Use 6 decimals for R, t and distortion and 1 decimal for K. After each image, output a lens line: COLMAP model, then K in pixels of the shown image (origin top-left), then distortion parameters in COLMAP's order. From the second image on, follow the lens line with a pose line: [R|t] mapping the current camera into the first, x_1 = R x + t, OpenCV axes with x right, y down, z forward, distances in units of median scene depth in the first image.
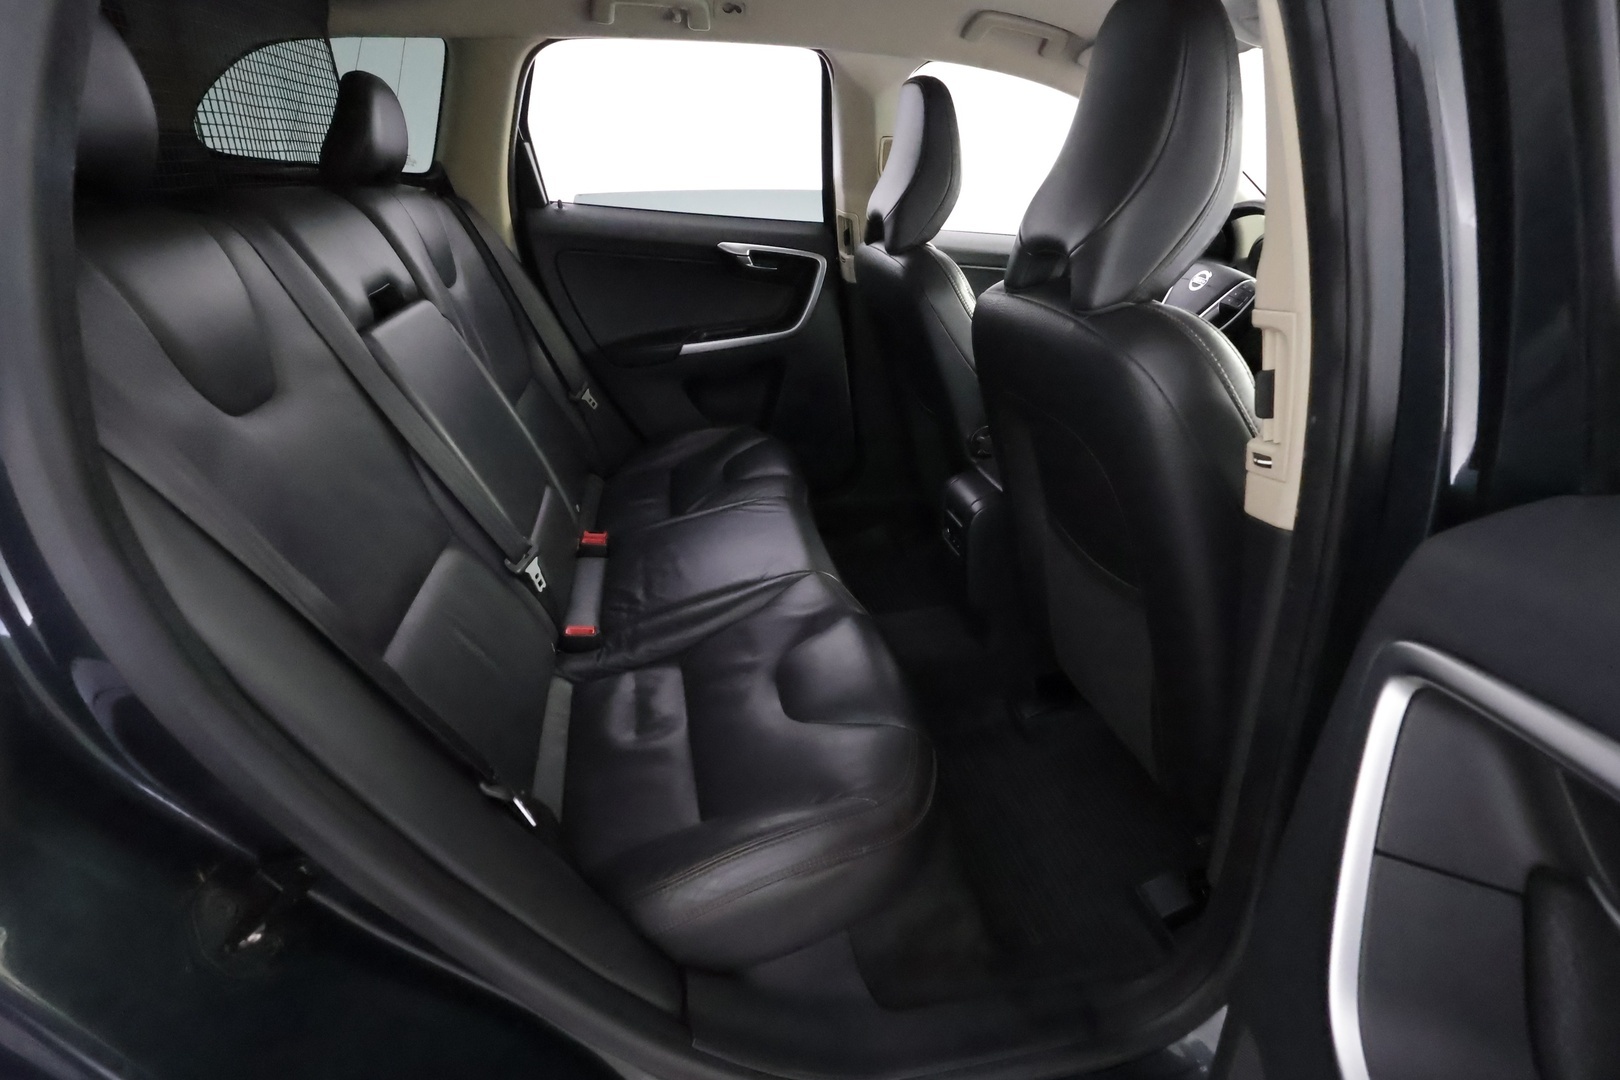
lens RADIAL K [[764.3, 0, 810.0], [0, 764.3, 540.0], [0, 0, 1]] dist [-0.000676, -0.000372]
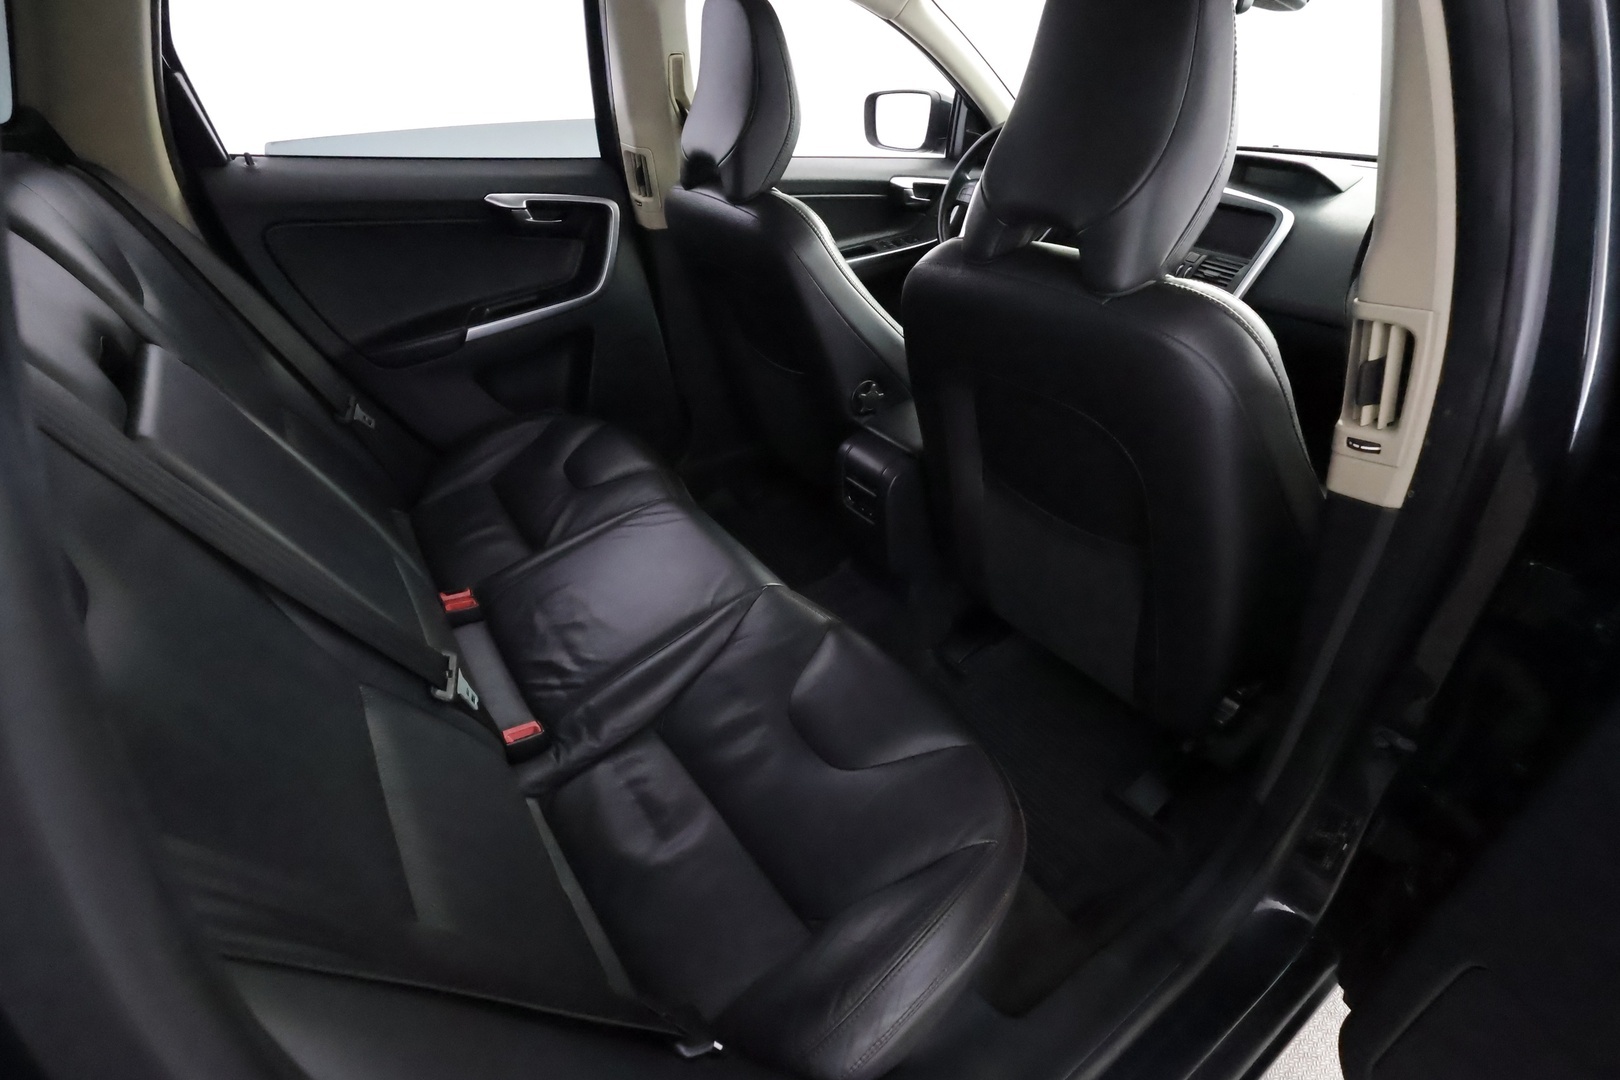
lens RADIAL K [[766.2, 0, 817.7], [0, 766.2, 543.5], [0, 0, 1]] dist [0.001131, 0.000721]
pose [[0.913398, -0.230835, 0.335289, -0.173520], [0.188640, 0.969919, 0.153859, -0.101977], [-0.360719, -0.077286, 0.929467, 0.106054]]
